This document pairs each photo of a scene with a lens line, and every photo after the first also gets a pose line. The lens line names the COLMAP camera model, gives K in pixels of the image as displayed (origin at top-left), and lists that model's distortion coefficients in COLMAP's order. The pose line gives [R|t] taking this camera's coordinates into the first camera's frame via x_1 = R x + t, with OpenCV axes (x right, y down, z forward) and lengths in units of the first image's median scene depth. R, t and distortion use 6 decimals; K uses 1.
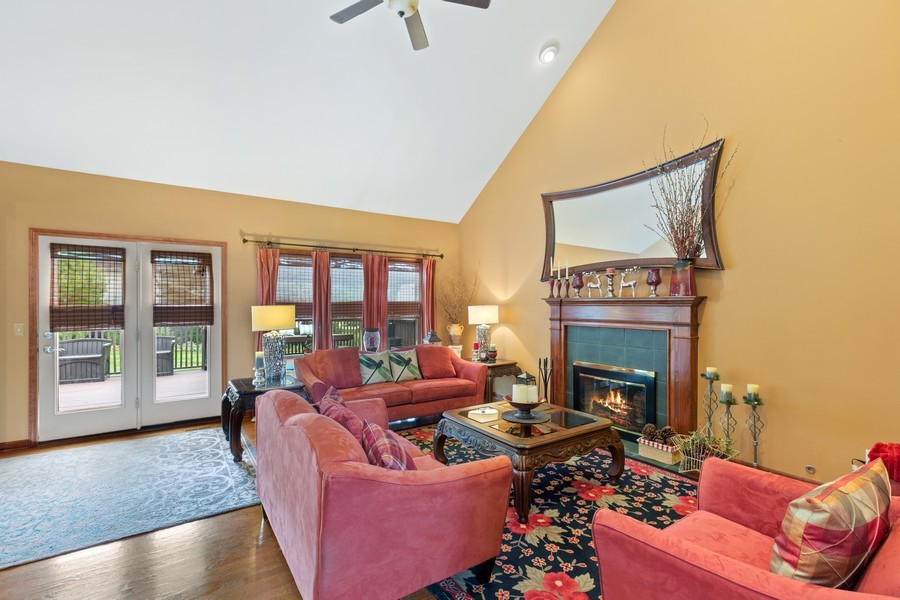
lens RADIAL K [[406.3, 0, 443.1], [0, 406.3, 302.9], [0, 0, 1]] dist [-0.000362, -0.001703]
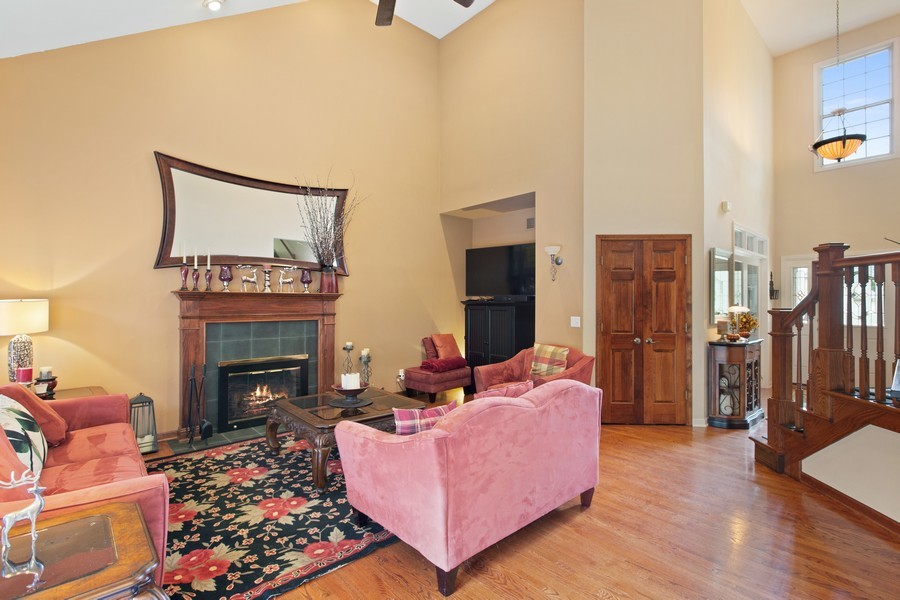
lens RADIAL K [[432.3, 0, 451.3], [0, 432.3, 298.2], [0, 0, 1]] dist [-0.002644, 0.002126]
pose [[-0.170069, 0.006804, 0.985409, -0.721080], [-0.007230, 0.999941, -0.008153, 0.006643], [-0.985406, -0.008511, -0.170009, 0.683035]]
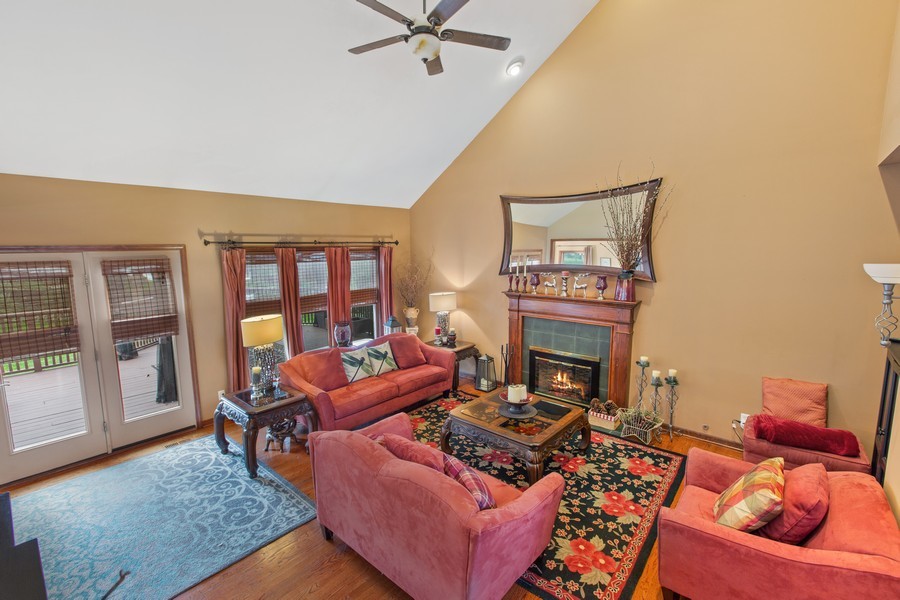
lens RADIAL K [[406.3, 0, 444.4], [0, 406.3, 298.2], [0, 0, 1]] dist [-0.000362, -0.001703]
pose [[0.965986, -0.041827, 0.255190, -0.222631], [0.007805, 0.991099, 0.132899, -0.159424], [-0.258478, -0.126387, 0.957714, -0.053154]]
